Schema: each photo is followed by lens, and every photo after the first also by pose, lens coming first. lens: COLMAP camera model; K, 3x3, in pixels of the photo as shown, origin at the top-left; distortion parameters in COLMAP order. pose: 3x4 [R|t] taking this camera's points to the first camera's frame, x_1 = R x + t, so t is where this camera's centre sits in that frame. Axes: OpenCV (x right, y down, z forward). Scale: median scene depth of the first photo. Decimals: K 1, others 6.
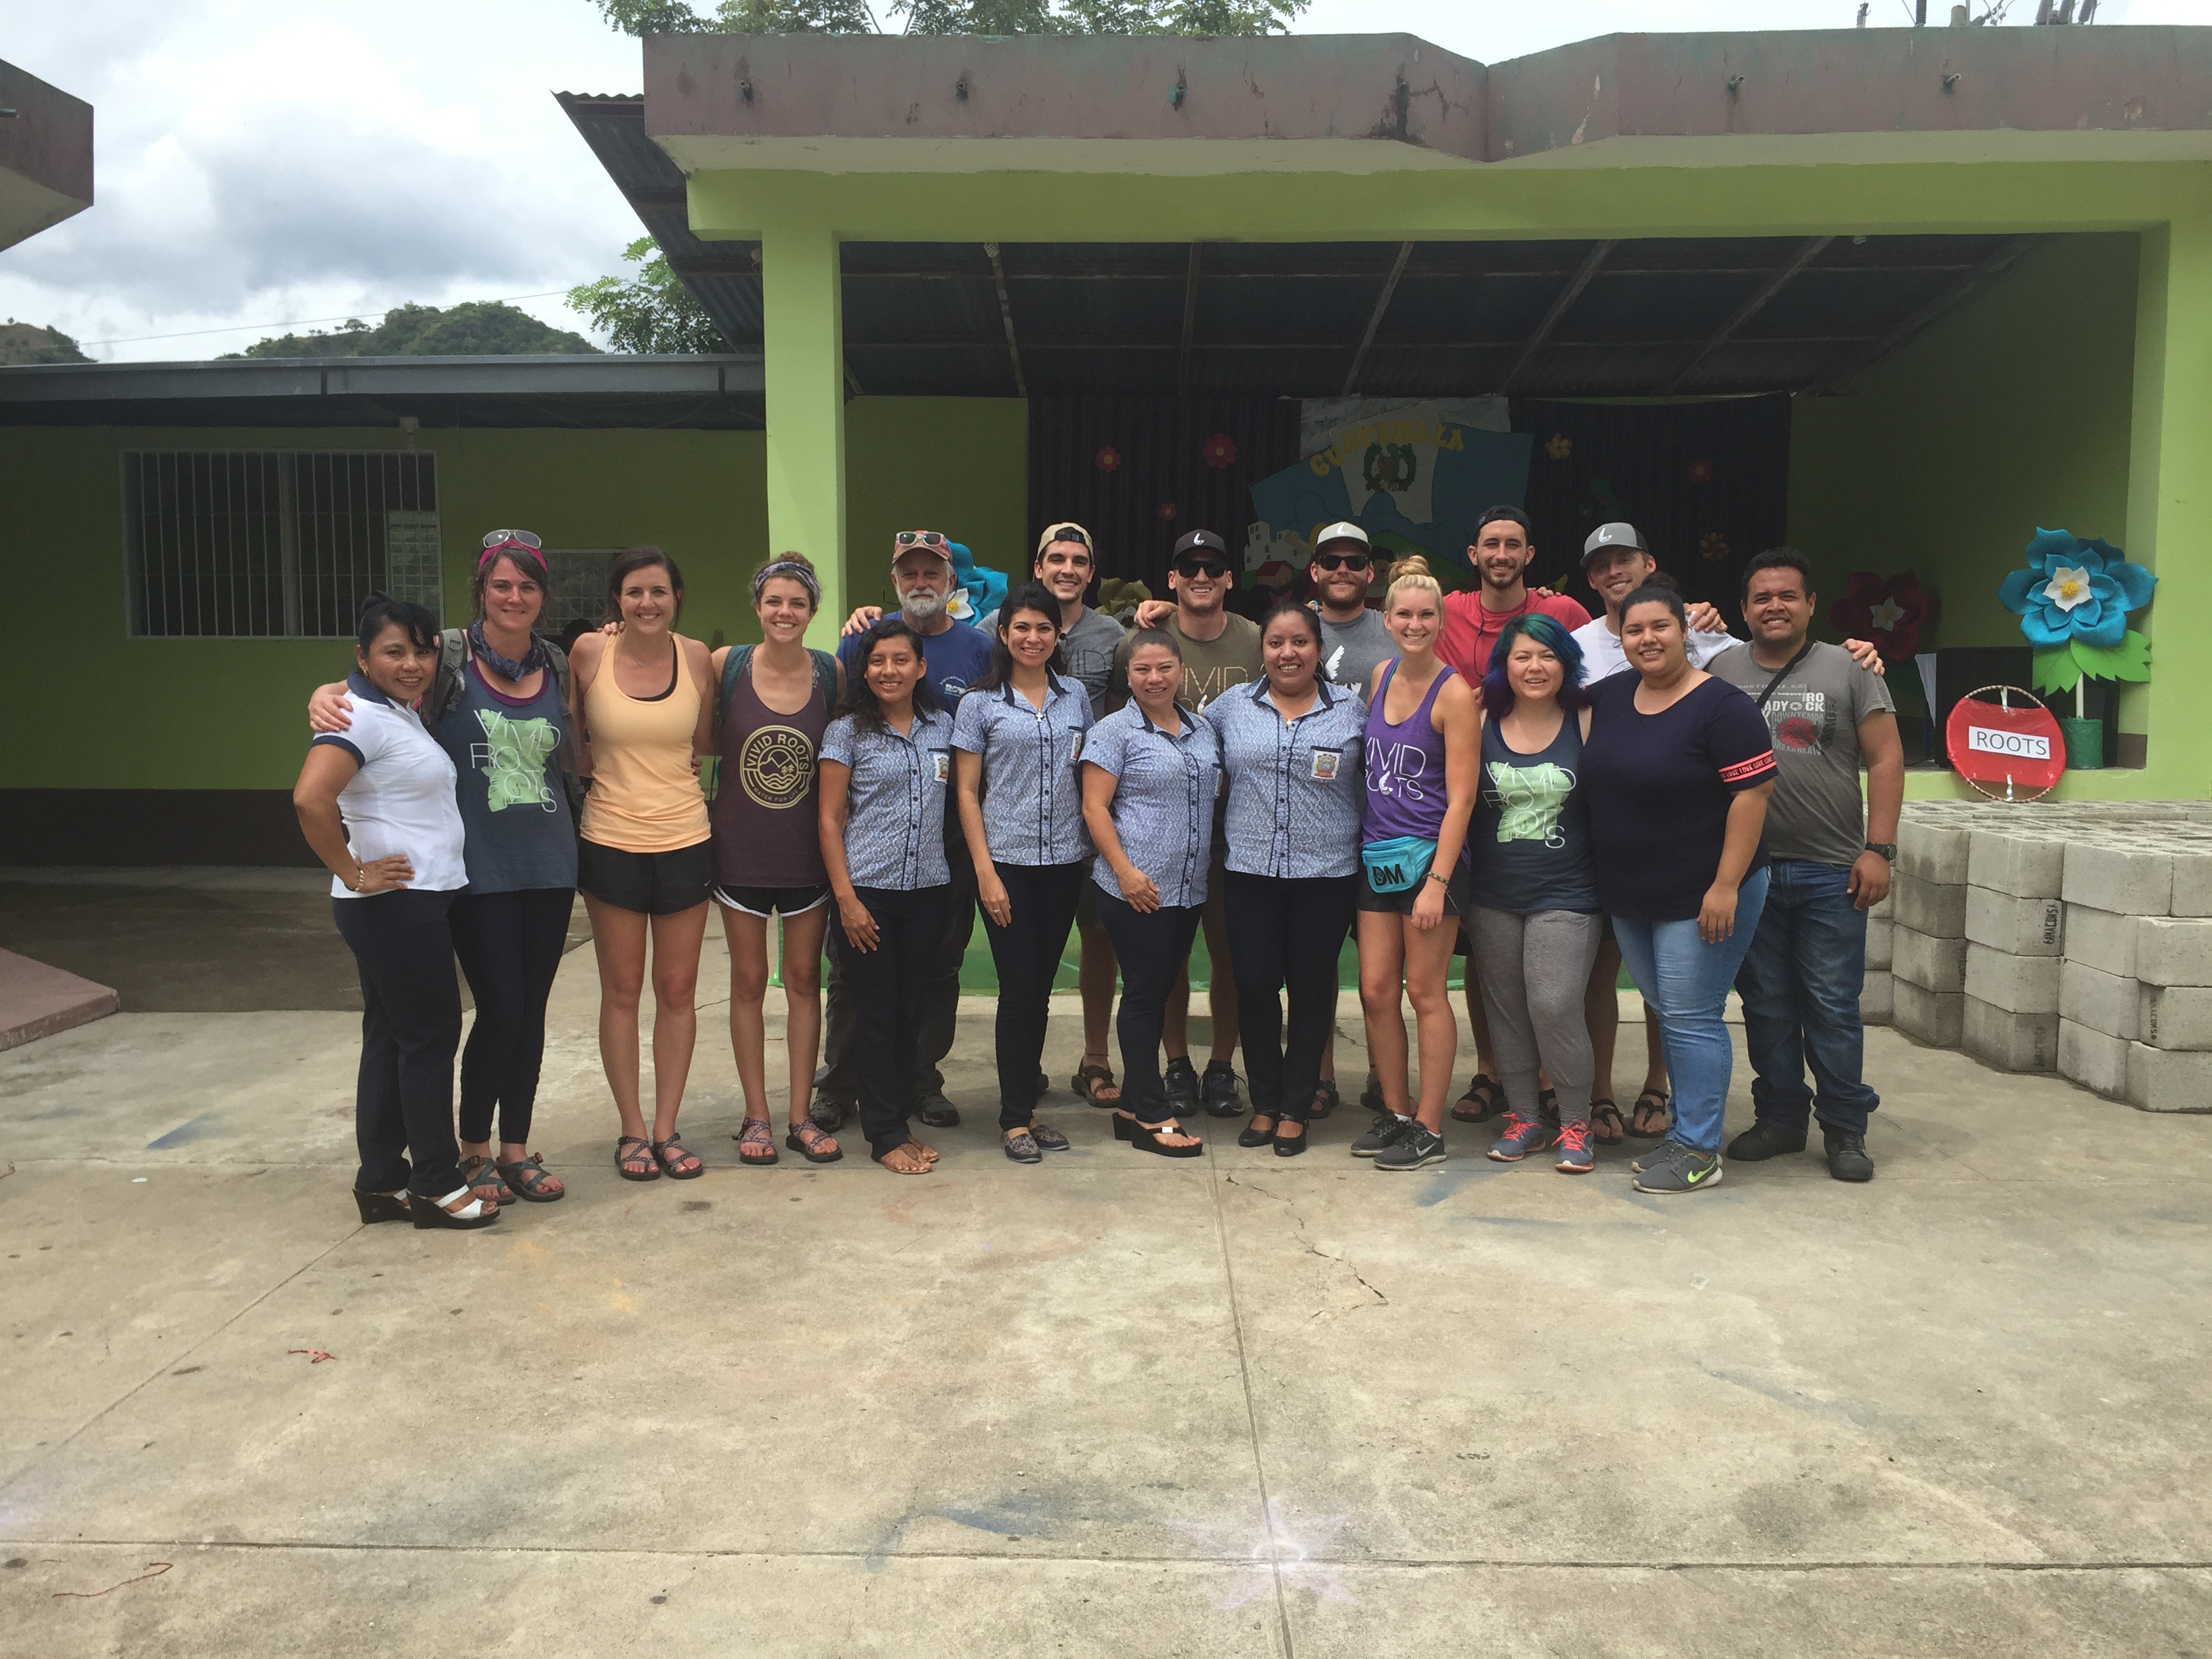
lens RADIAL K [[1886.2, 0, 1110.0], [0, 1886.2, 819.2], [0, 0, 1]] dist [0.061434, -0.116986]
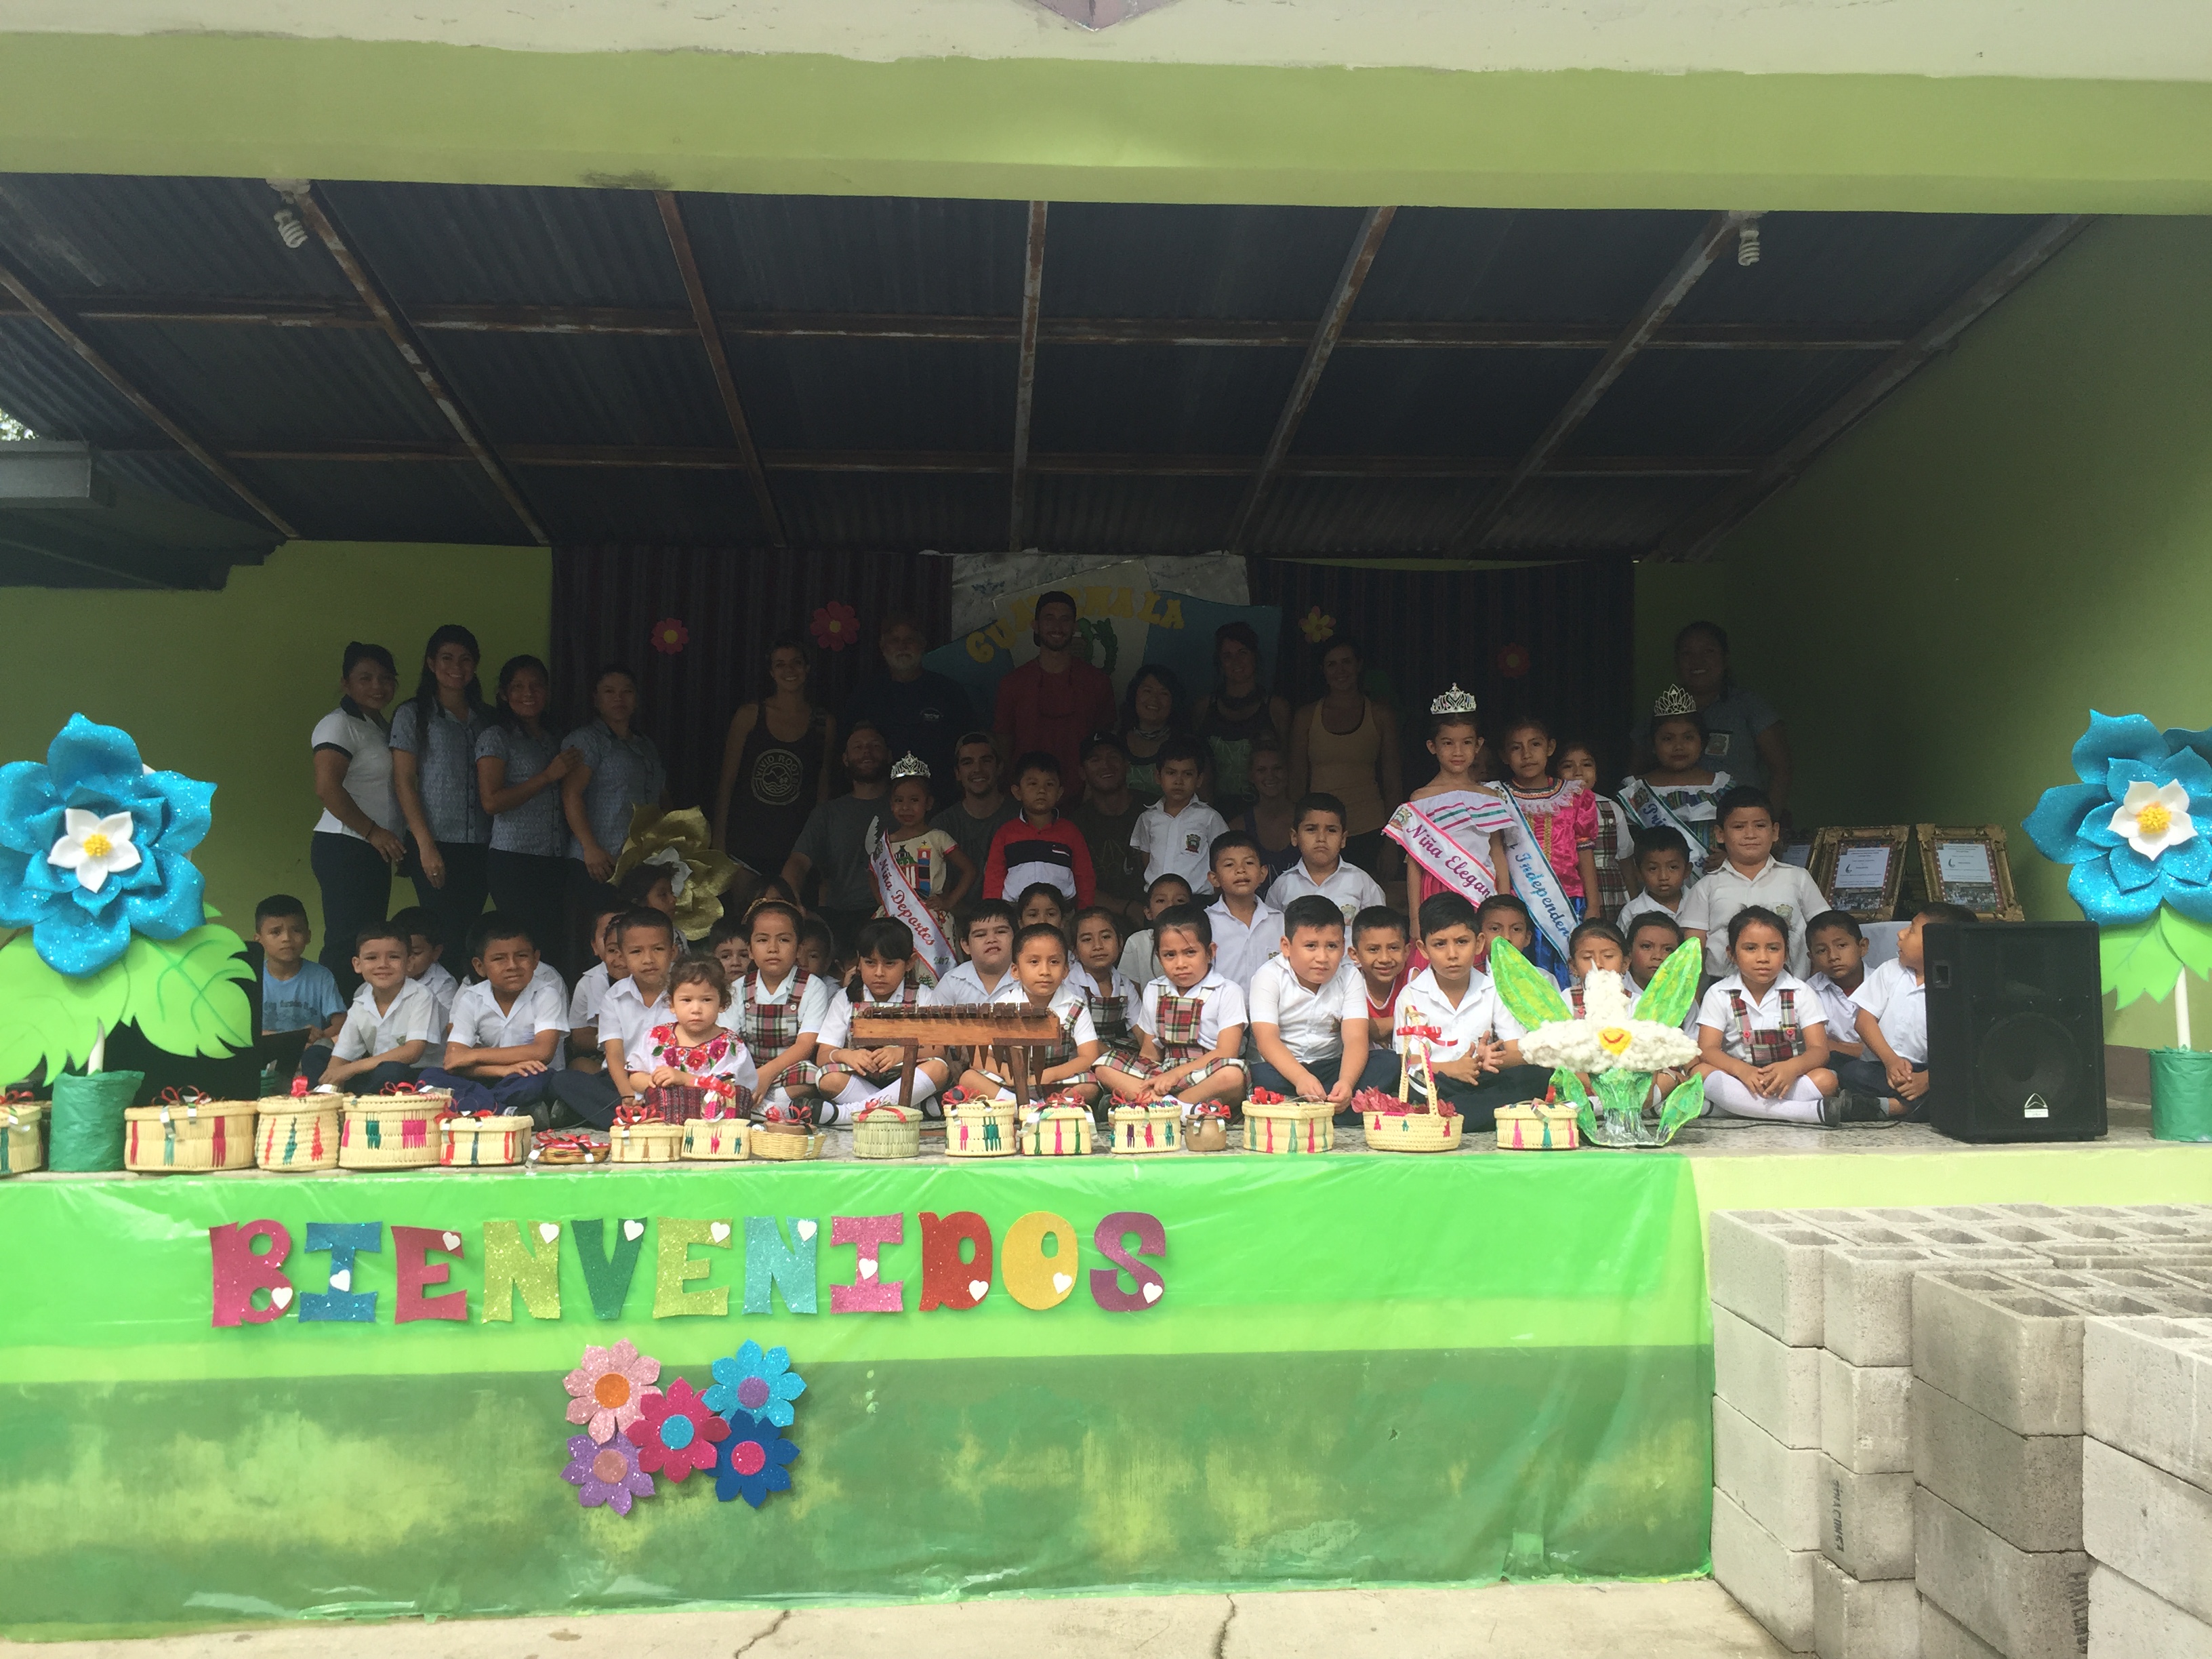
lens RADIAL K [[1886.2, 0, 1111.8], [0, 1886.2, 827.0], [0, 0, 1]] dist [0.061434, -0.116986]
pose [[0.996611, 0.000505, 0.082257, 0.121851], [0.009681, 0.992311, -0.123393, -0.042329], [-0.081687, 0.123771, 0.988943, 0.379298]]
